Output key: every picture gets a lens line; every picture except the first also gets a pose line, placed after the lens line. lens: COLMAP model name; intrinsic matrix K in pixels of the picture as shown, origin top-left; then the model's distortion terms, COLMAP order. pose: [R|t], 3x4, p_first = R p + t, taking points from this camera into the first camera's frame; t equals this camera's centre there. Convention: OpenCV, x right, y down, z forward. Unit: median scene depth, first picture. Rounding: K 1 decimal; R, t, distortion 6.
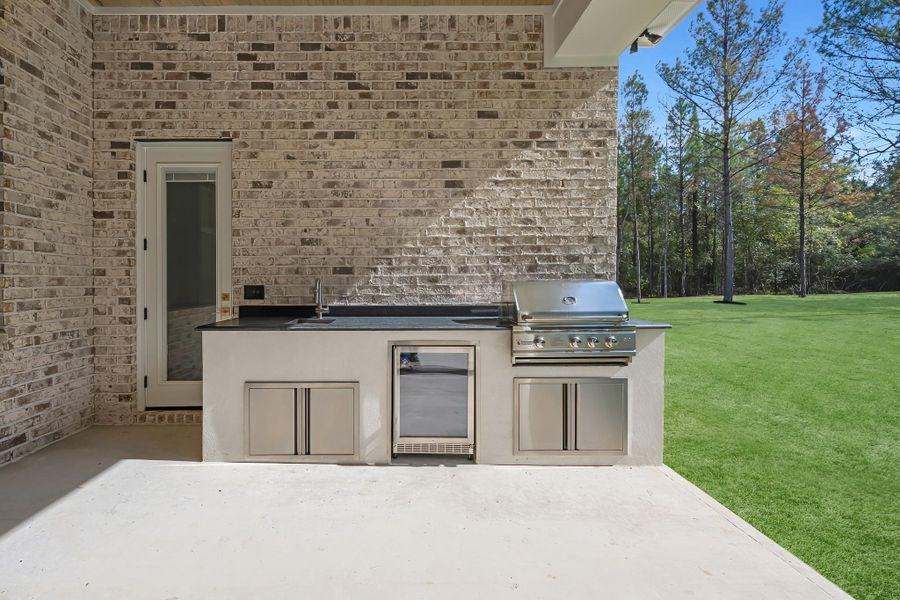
lens RADIAL K [[409.7, 0, 414.3], [0, 409.7, 282.8], [0, 0, 1]] dist [-0.000529, 0.002252]
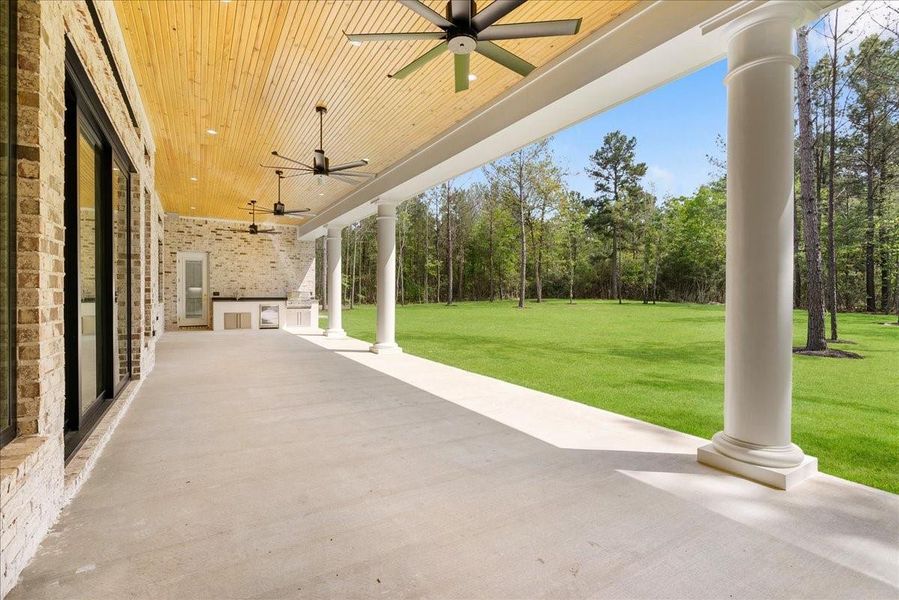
lens RADIAL K [[409.2, 0, 455.3], [0, 409.2, 304.7], [0, 0, 1]] dist [-0.000529, 0.002252]
pose [[0.853677, -0.007650, 0.520746, -0.477556], [-0.007794, 0.999592, 0.027463, 0.001668], [-0.520744, -0.027503, 0.853270, -3.386781]]
